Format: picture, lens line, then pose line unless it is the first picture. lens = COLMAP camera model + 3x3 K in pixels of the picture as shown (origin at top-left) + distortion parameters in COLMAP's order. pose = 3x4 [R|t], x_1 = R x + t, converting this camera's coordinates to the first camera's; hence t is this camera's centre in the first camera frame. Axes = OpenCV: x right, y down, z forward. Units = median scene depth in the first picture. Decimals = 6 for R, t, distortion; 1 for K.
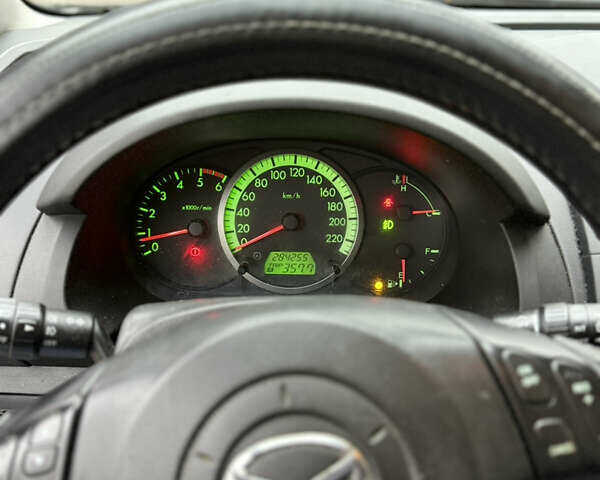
lens RADIAL K [[620.0, 0, 300.0], [0, 620.0, 240.0], [0, 0, 1]] dist [0.113694, -0.312506]
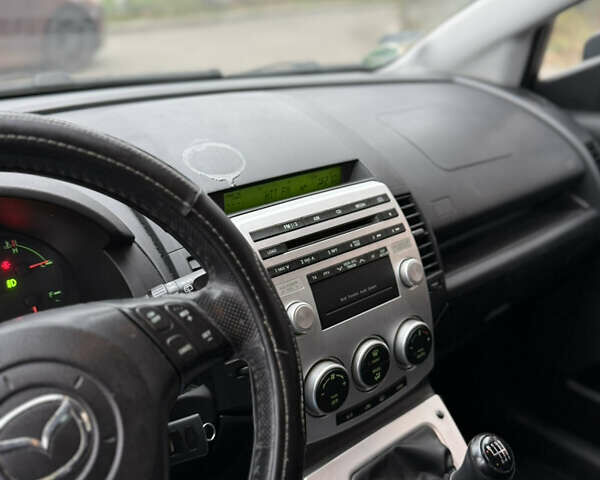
lens RADIAL K [[620.0, 0, 300.0], [0, 620.0, 240.0], [0, 0, 1]] dist [0.113694, -0.312506]
pose [[0.757671, -0.254175, 0.601107, -0.291096], [0.314126, 0.949365, 0.005491, 0.134032], [-0.572066, 0.184663, 0.799149, -0.597470]]
